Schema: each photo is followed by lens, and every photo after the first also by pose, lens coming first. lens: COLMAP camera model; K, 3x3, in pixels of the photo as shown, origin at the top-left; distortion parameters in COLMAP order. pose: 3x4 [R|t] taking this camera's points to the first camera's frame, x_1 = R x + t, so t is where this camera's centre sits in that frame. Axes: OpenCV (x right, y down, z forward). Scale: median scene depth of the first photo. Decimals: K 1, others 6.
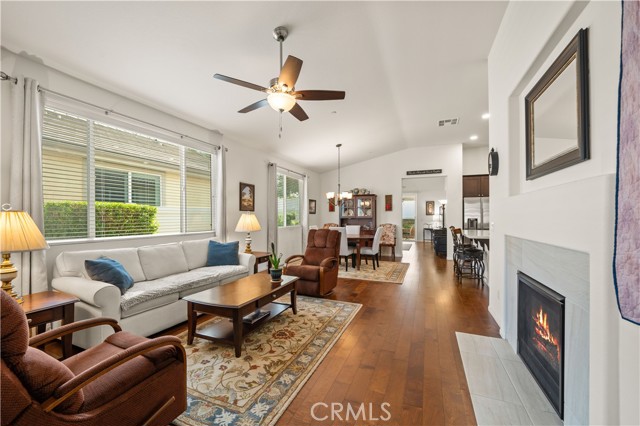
lens RADIAL K [[254.6, 0, 318.9], [0, 254.6, 215.7], [0, 0, 1]] dist [0.001056, -0.000064]
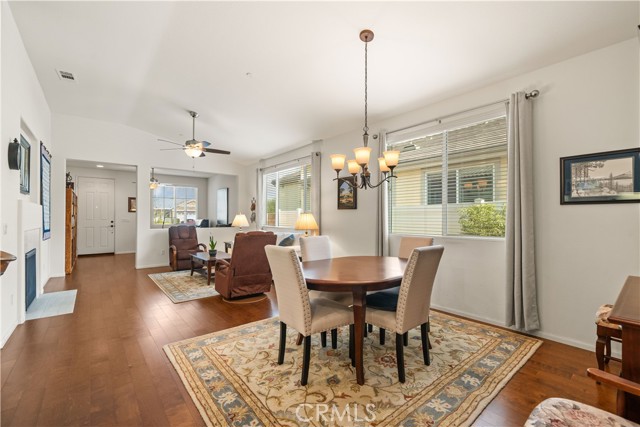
lens RADIAL K [[279.8, 0, 316.0], [0, 279.8, 215.6], [0, 0, 1]] dist [-0.001220, -0.000052]
pose [[-0.468948, -0.002329, -0.883223, 0.427496], [0.005946, 0.999966, -0.005794, 0.005960], [0.883206, -0.007968, -0.468918, 0.968123]]
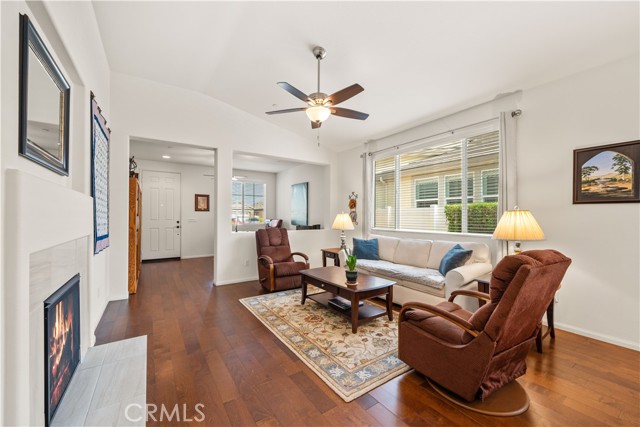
lens RADIAL K [[256.1, 0, 317.9], [0, 256.1, 216.9], [0, 0, 1]] dist [-0.001398, -0.000121]
pose [[-0.549150, 0.001647, -0.835722, 0.287787], [0.003353, 0.999994, -0.000232, 0.003638], [0.835717, -0.002929, -0.549152, 0.585320]]
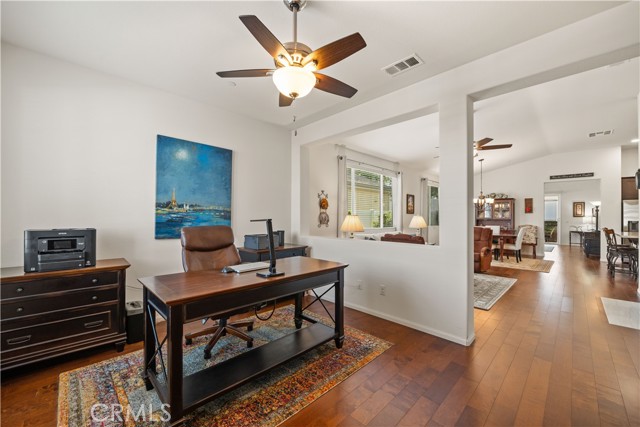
lens RADIAL K [[269.1, 0, 301.1], [0, 269.1, 215.9], [0, 0, 1]] dist [-0.004522, -0.000415]
pose [[0.923810, 0.003197, -0.382837, -0.194411], [-0.003969, 0.999991, -0.001225, -0.001655], [0.382830, 0.002651, 0.923815, -0.447776]]
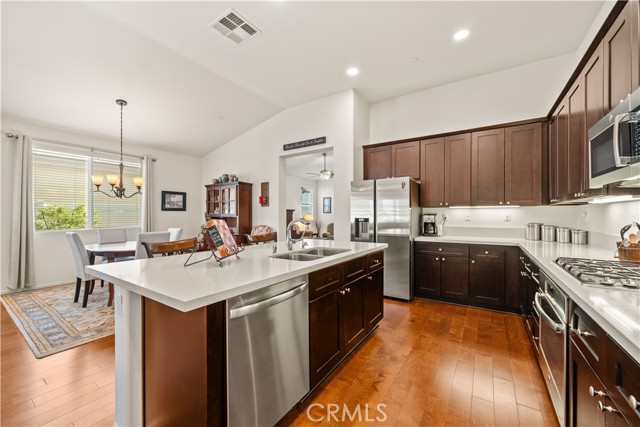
lens RADIAL K [[250.4, 0, 318.7], [0, 250.4, 216.0], [0, 0, 1]] dist [-0.001591, 0.000072]
pose [[0.982568, 0.002715, -0.185886, 0.577035], [-0.001137, 0.999962, 0.008593, 0.001217], [0.185902, -0.008231, 0.982534, 0.407460]]
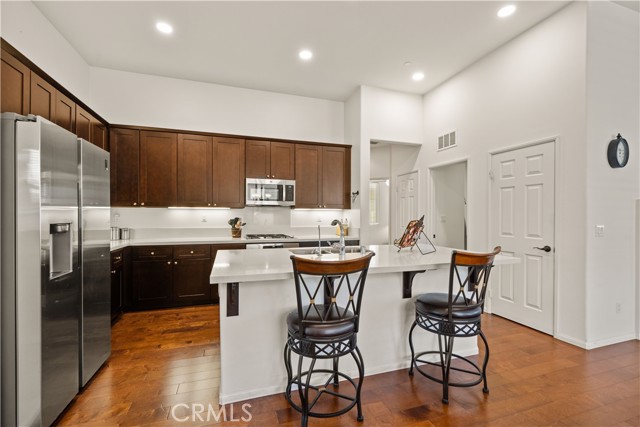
lens RADIAL K [[270.7, 0, 319.8], [0, 270.7, 215.8], [0, 0, 1]] dist [0.000910, 0.000122]
pose [[-0.667766, 0.000711, 0.744371, 0.270513], [-0.006104, 0.999961, -0.006431, 0.004703], [-0.744346, -0.008838, -0.667735, 0.931767]]
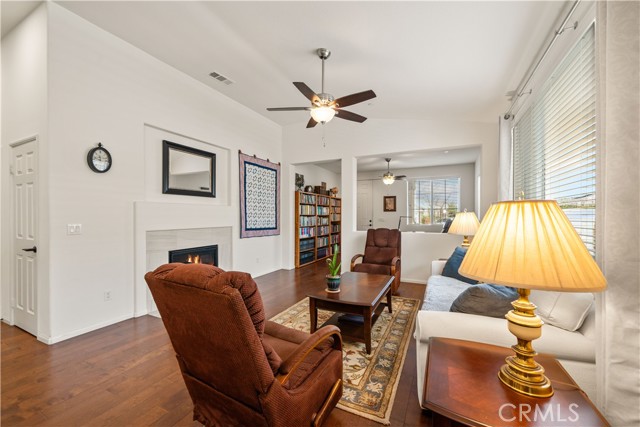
lens RADIAL K [[254.6, 0, 318.9], [0, 254.6, 216.2], [0, 0, 1]] dist [0.001056, -0.000064]
pose [[-0.998854, 0.001523, 0.047828, -0.064947], [0.001328, 0.999991, -0.004114, 0.003399], [-0.047834, -0.004046, -0.998847, 0.769732]]
